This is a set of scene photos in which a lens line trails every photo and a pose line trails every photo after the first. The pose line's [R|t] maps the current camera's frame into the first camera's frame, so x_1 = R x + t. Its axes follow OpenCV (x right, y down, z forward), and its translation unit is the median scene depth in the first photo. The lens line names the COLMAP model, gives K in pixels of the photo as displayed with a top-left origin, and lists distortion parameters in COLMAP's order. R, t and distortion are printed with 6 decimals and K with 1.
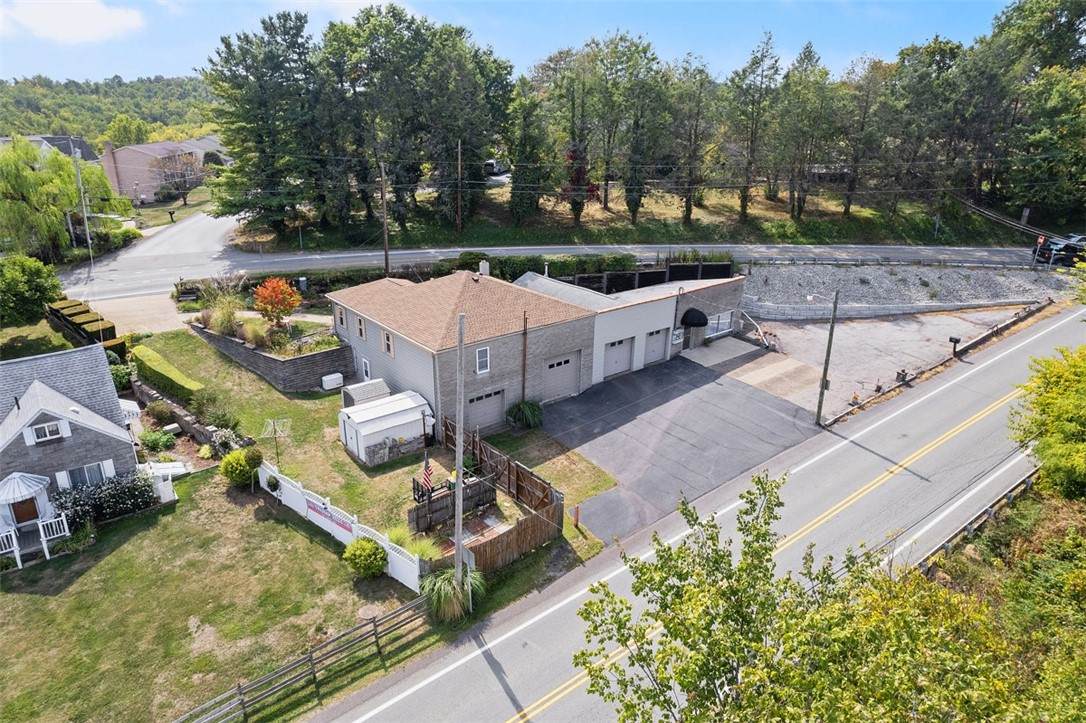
lens RADIAL K [[667.7, 0, 542.1], [0, 667.7, 285.3], [0, 0, 1]] dist [-0.026284, 0.000878]
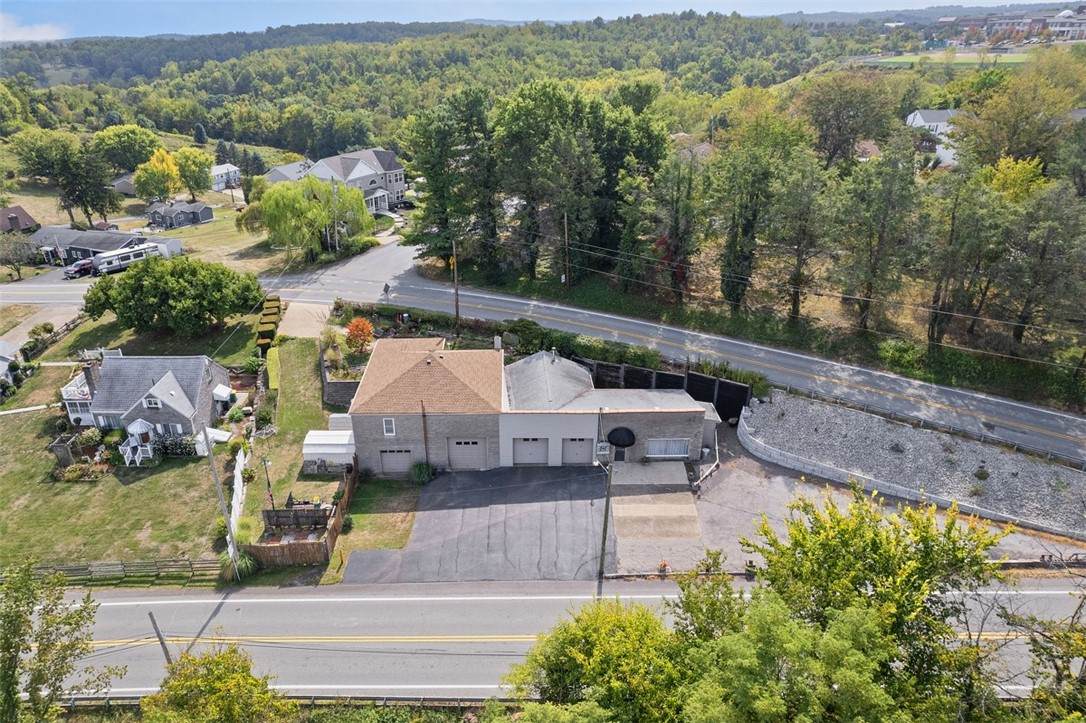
lens RADIAL K [[690.2, 0, 540.9], [0, 690.2, 338.1], [0, 0, 1]] dist [-0.034759, 0.000060]
pose [[0.800960, 0.236084, -0.550207, 0.872996], [-0.154752, 0.969381, 0.190665, -0.373070], [0.578373, -0.067569, 0.812969, 0.036518]]
